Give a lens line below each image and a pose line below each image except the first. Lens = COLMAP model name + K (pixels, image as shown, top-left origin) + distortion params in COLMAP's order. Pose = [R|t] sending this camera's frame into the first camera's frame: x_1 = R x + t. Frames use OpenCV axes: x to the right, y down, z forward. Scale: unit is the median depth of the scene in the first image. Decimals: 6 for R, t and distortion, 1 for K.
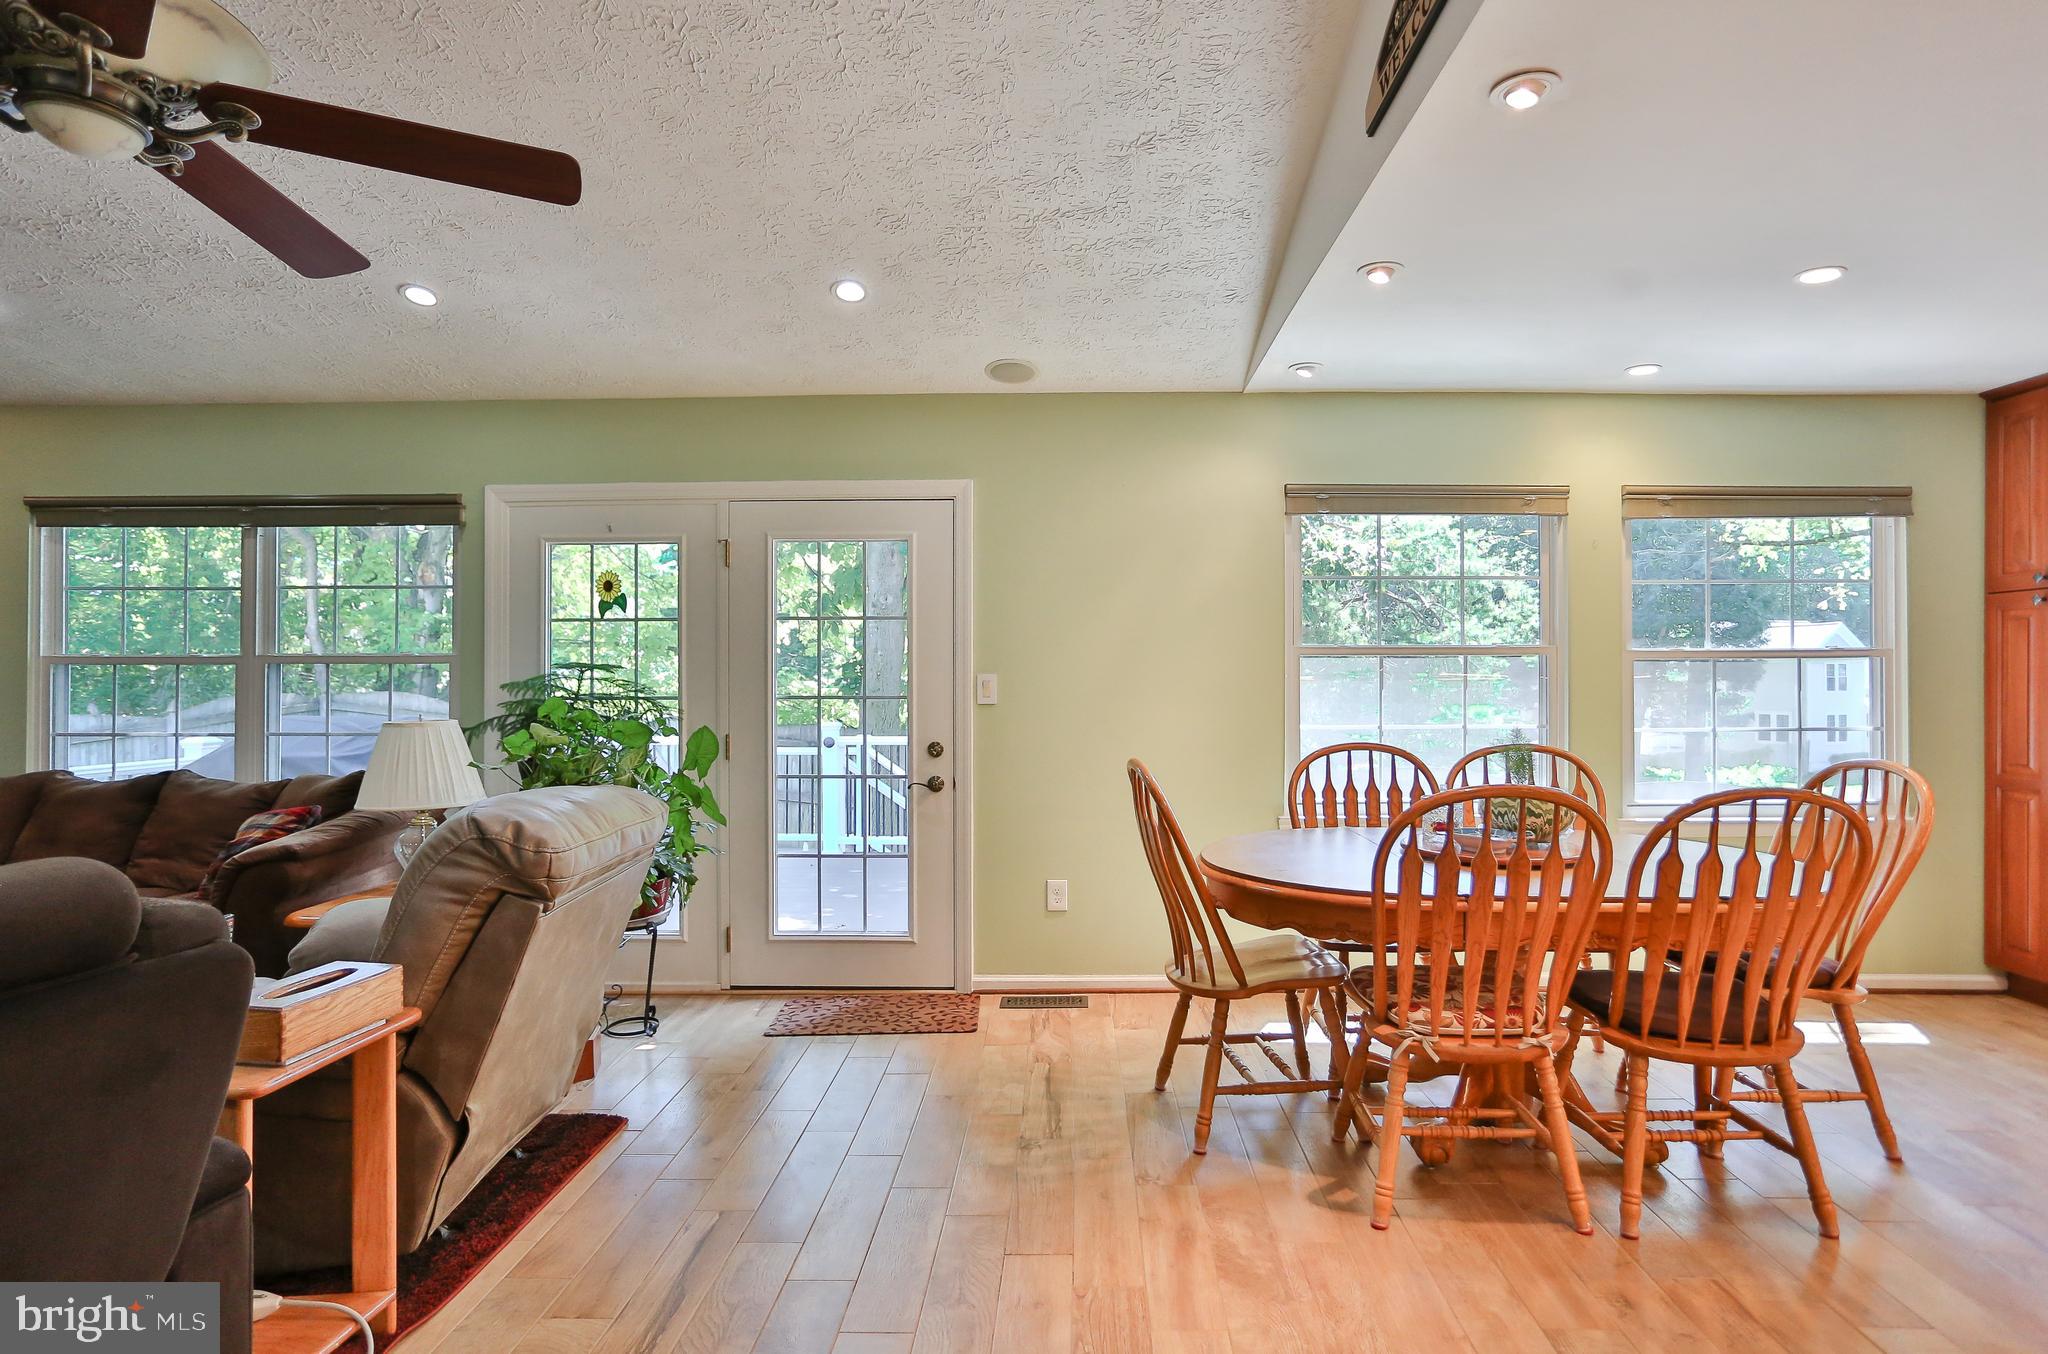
lens RADIAL K [[1106.4, 0, 1021.0], [0, 1106.4, 669.4], [0, 0, 1]] dist [-0.045539, 0.025406]
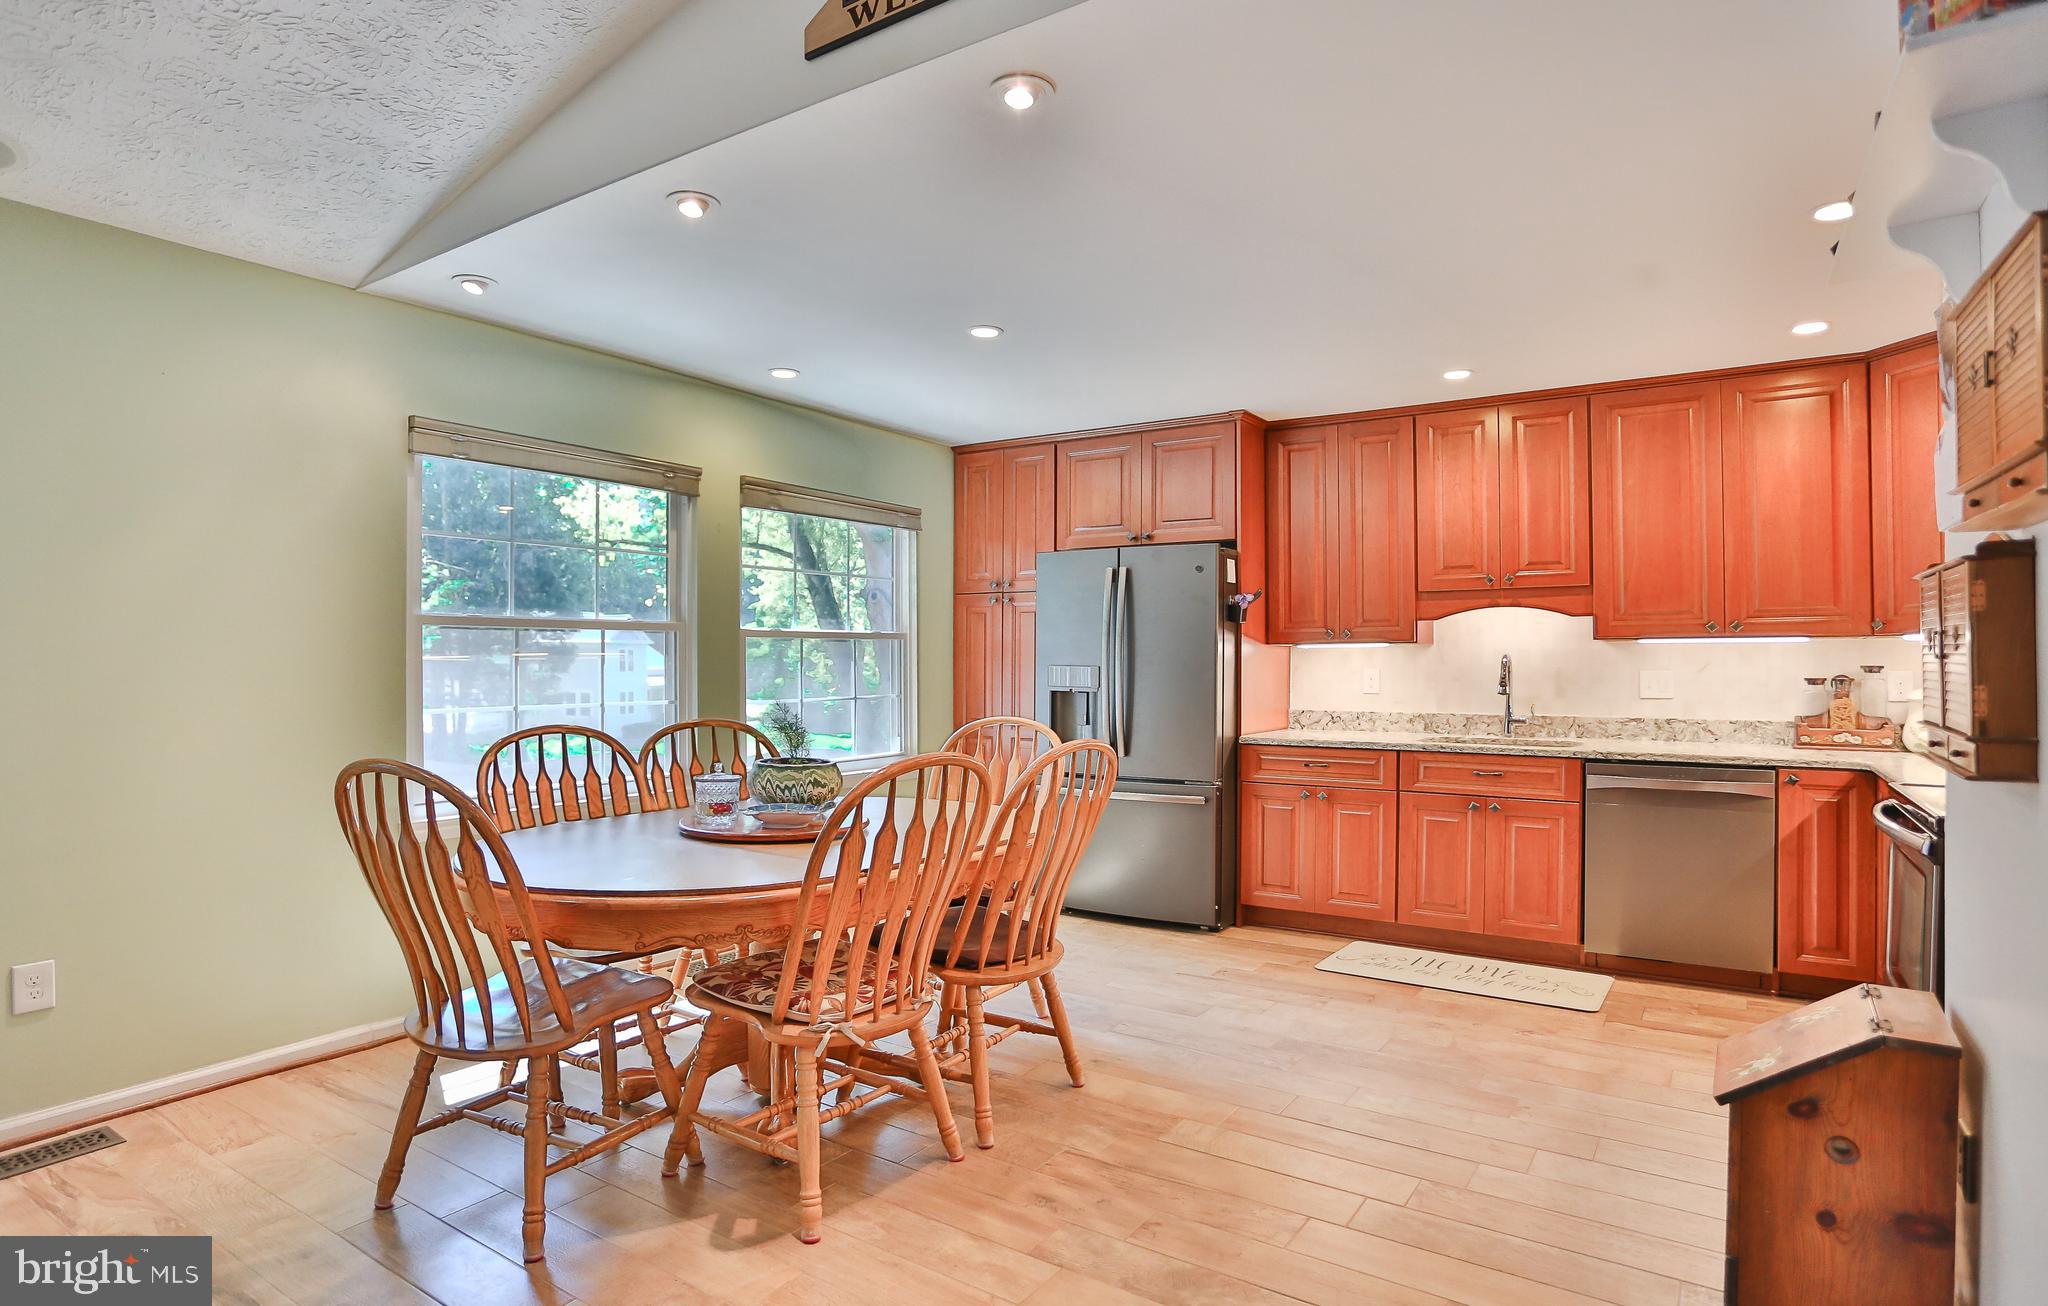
lens RADIAL K [[1060.1, 0, 1048.2], [0, 1060.1, 655.9], [0, 0, 1]] dist [-0.077689, 0.029186]
pose [[0.520155, 0.006398, 0.854048, -0.196147], [-0.008296, 0.999963, -0.002438, 0.010019], [-0.854031, -0.005817, 0.520189, 0.231895]]
